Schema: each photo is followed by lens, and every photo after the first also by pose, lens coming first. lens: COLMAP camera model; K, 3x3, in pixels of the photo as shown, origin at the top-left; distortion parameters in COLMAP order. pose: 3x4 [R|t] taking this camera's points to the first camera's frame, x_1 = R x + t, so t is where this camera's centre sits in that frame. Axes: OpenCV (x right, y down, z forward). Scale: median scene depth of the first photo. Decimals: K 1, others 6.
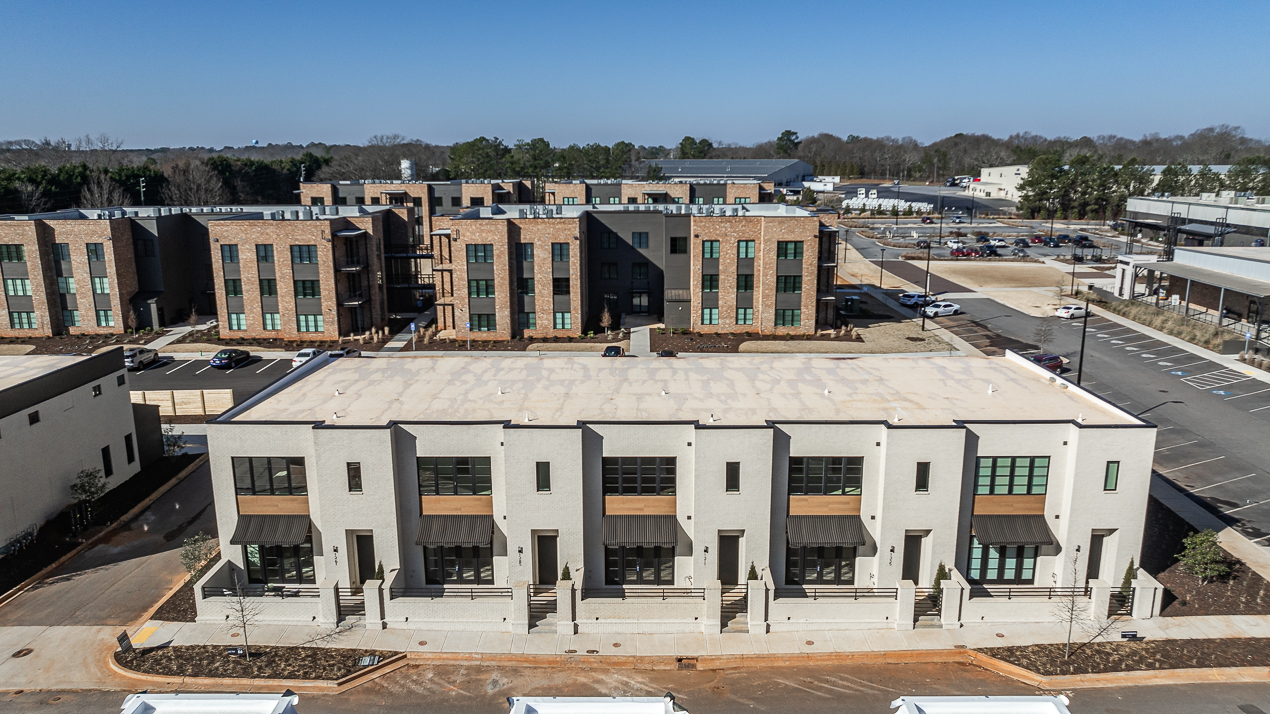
lens RADIAL K [[894.0, 0, 635.1], [0, 894.0, 357.6], [0, 0, 1]] dist [-0.030462, 0.032643]
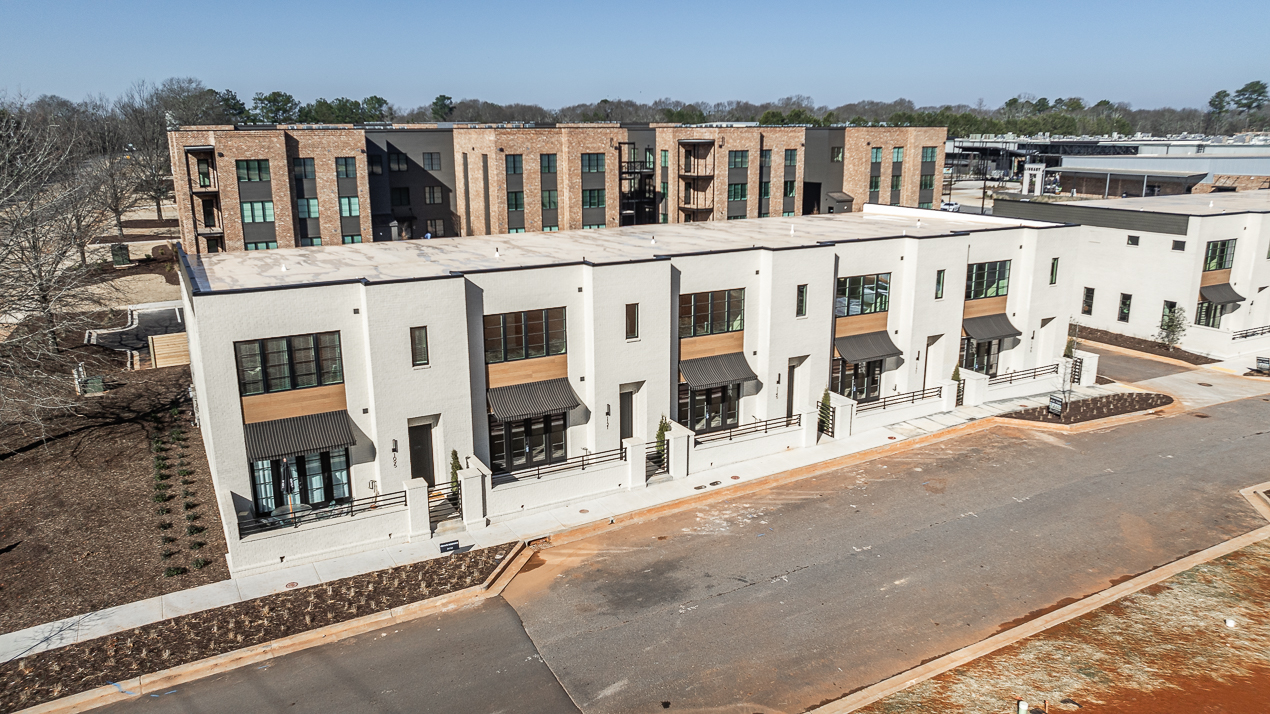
lens RADIAL K [[894.0, 0, 636.5], [0, 894.0, 353.9], [0, 0, 1]] dist [-0.030462, 0.032643]
pose [[0.870562, -0.120553, 0.477063, -0.822227], [0.110908, 0.992649, 0.048451, 0.053060], [-0.479397, 0.010731, 0.877533, 0.102445]]
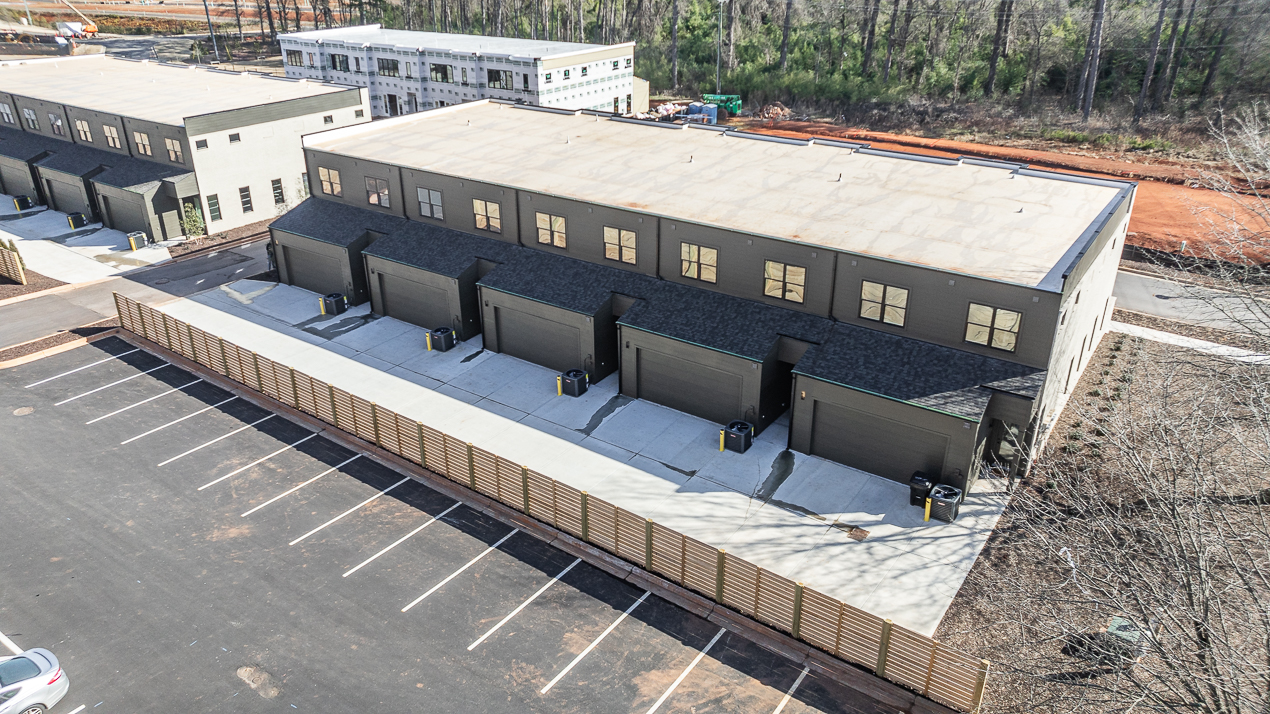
lens RADIAL K [[894.0, 0, 632.2], [0, 894.0, 359.9], [0, 0, 1]] dist [-0.030462, 0.032643]
pose [[-0.823670, -0.238244, 0.514594, -0.848594], [0.133884, 0.800106, 0.584727, -0.197205], [-0.551037, 0.550519, -0.627126, 0.919390]]
